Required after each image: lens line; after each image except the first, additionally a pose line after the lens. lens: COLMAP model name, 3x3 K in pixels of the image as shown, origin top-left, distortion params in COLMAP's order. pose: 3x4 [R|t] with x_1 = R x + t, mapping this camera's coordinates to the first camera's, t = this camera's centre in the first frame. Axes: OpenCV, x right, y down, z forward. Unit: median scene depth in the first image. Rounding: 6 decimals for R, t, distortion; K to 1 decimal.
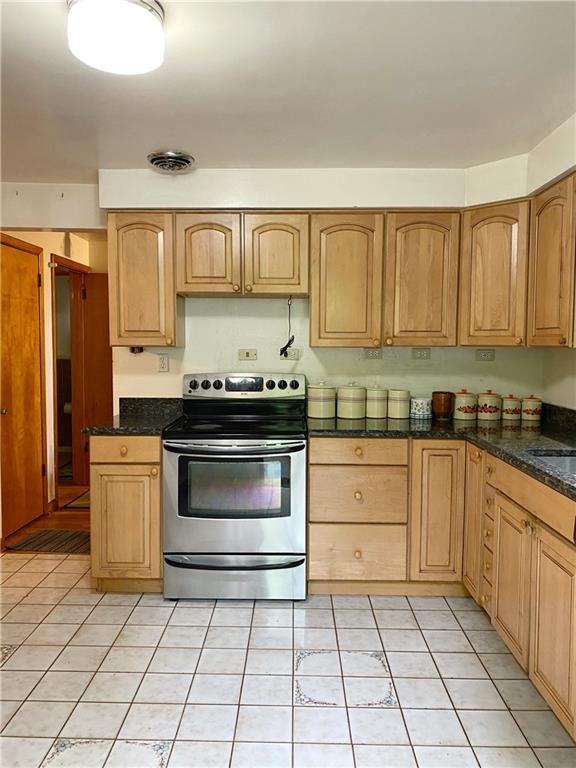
lens RADIAL K [[587.5, 0, 288.6], [0, 587.5, 382.9], [0, 0, 1]] dist [0.028885, -0.023532]
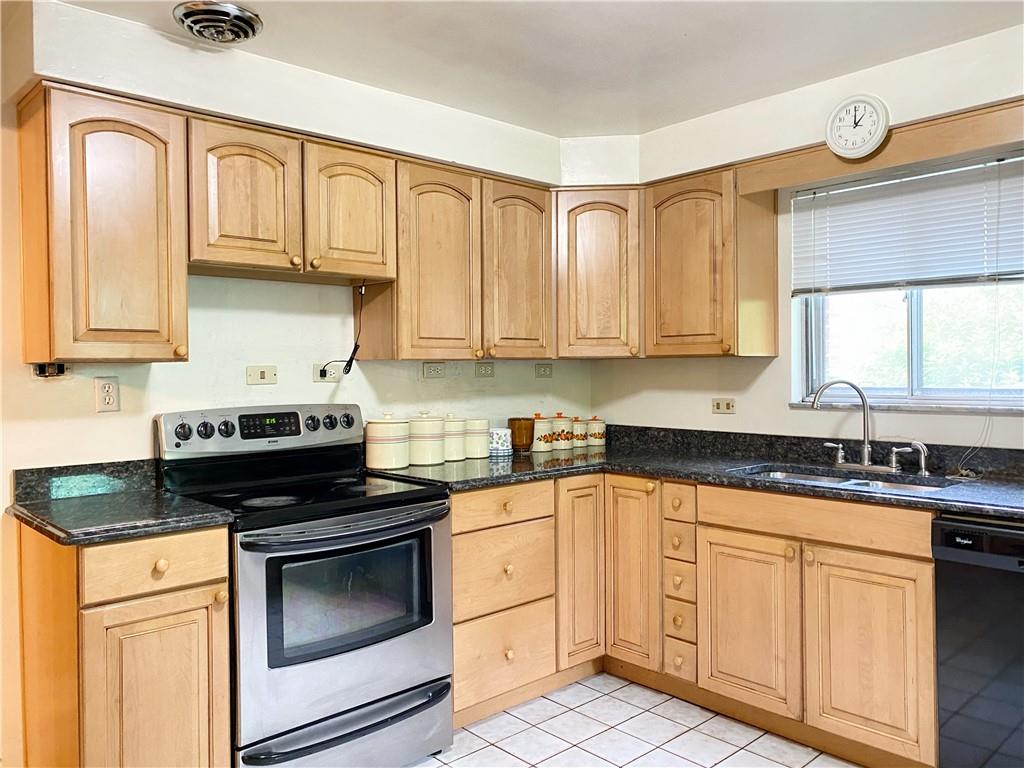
lens RADIAL K [[783.4, 0, 513.1], [0, 783.4, 379.0], [0, 0, 1]] dist [0.028885, -0.023532]
pose [[0.722949, -0.022524, 0.690534, -0.480737], [0.061109, 0.997636, -0.031437, -0.004462], [-0.688194, 0.064925, 0.722616, 0.279786]]
